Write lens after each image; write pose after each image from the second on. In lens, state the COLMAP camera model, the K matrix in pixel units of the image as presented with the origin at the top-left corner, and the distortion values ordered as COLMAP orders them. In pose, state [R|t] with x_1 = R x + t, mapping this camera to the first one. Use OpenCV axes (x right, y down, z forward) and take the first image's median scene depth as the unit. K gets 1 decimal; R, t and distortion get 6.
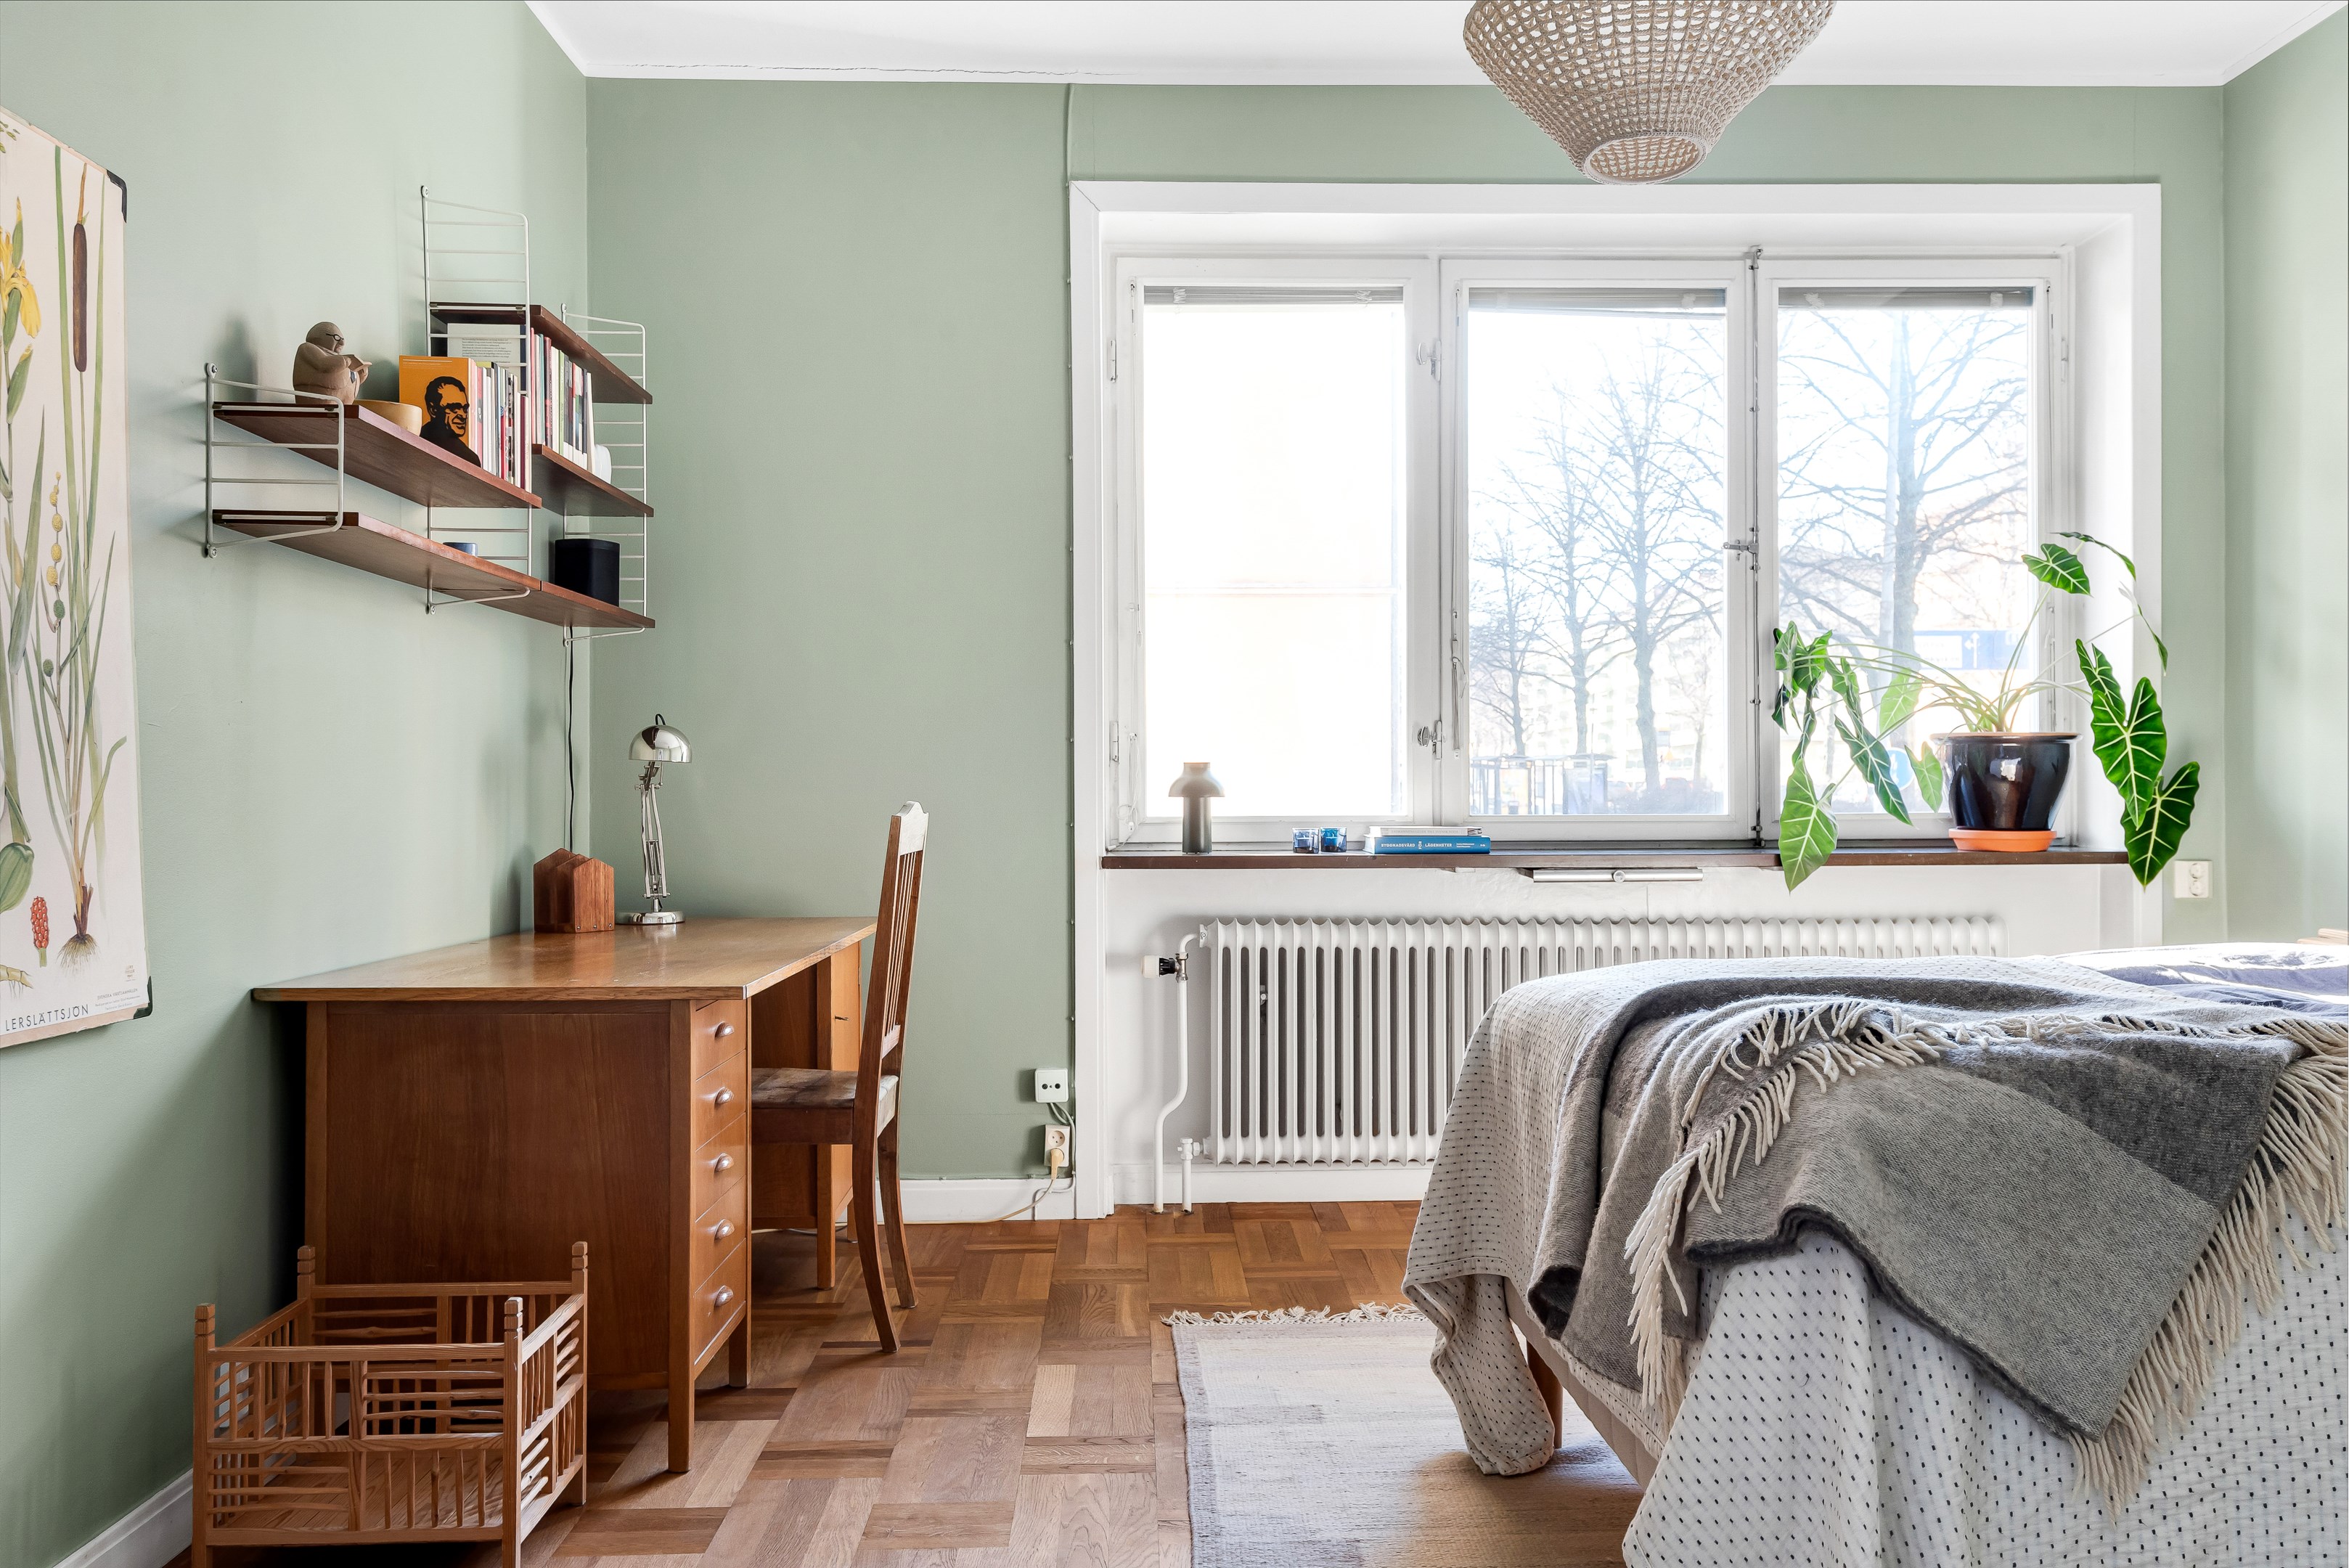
lens RADIAL K [[1832.8, 0, 1178.5], [0, 1832.8, 793.5], [0, 0, 1]] dist [0.009870, -0.002630]
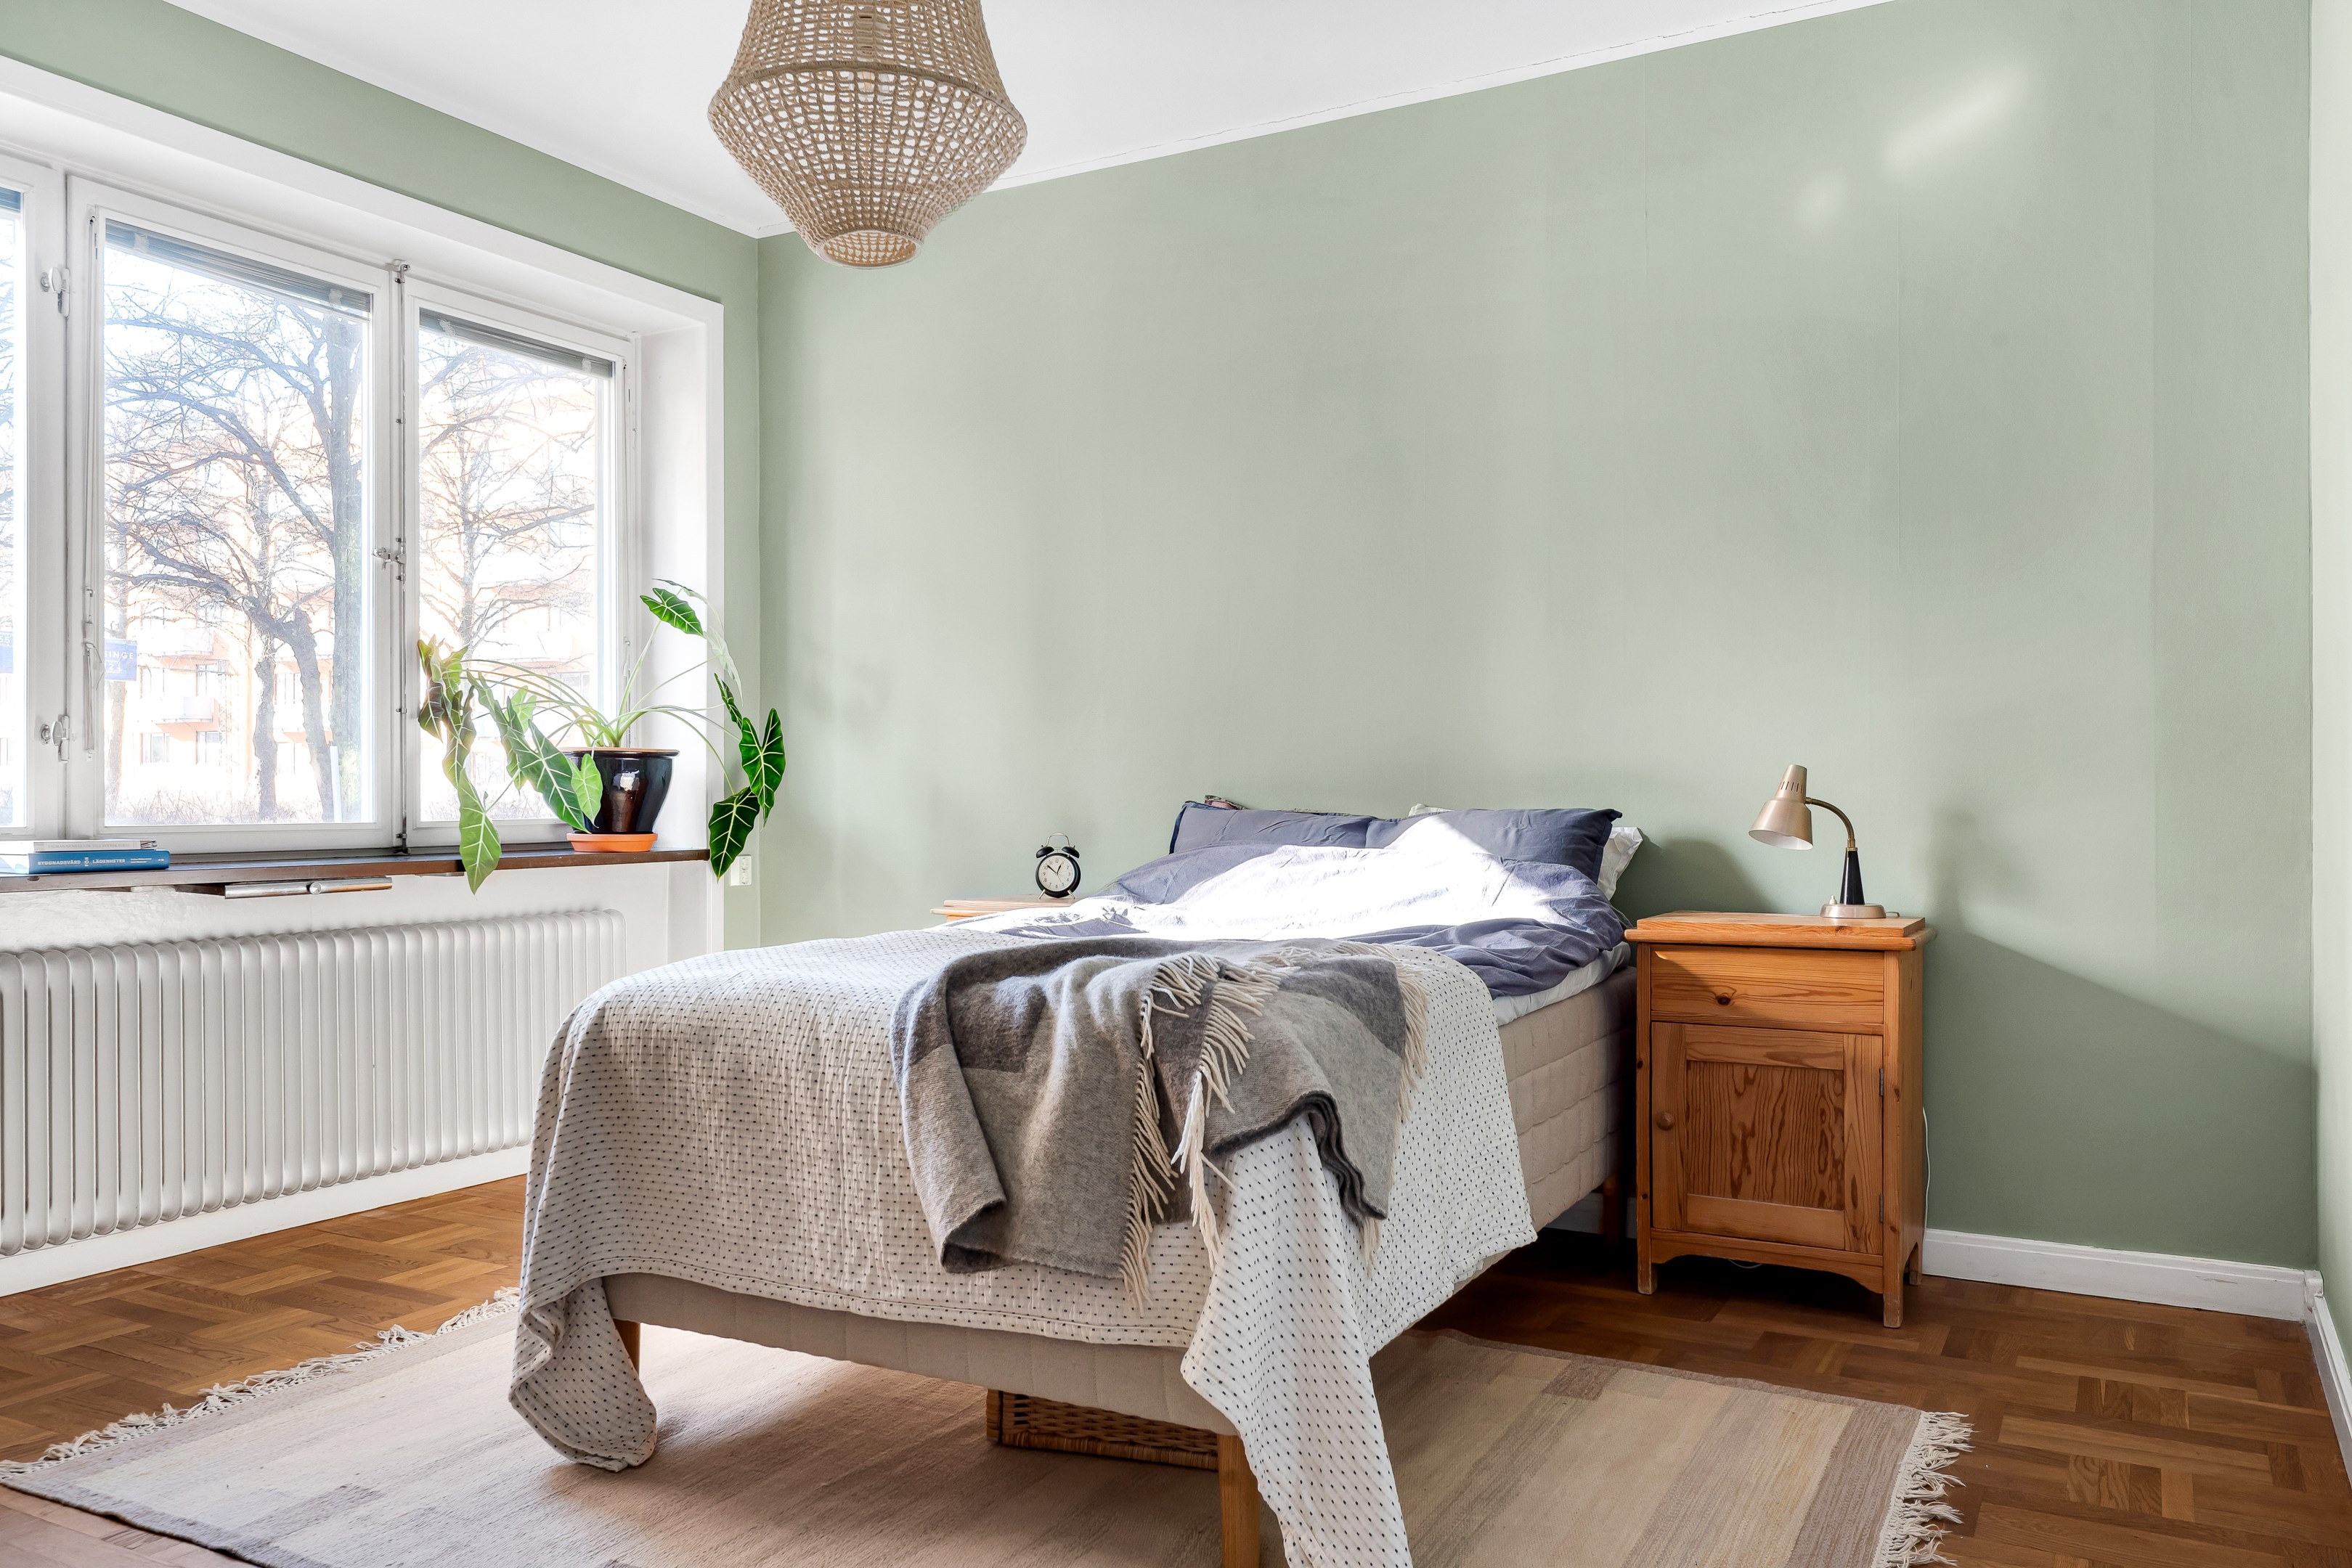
lens RADIAL K [[1761.3, 0, 1181.5], [0, 1761.3, 786.4], [0, 0, 1]] dist [0.004979, -0.001456]
pose [[0.491149, 0.008861, 0.871030, -0.346182], [-0.001743, 0.999956, -0.009190, -0.000029], [-0.871074, 0.002995, 0.491143, 0.161117]]
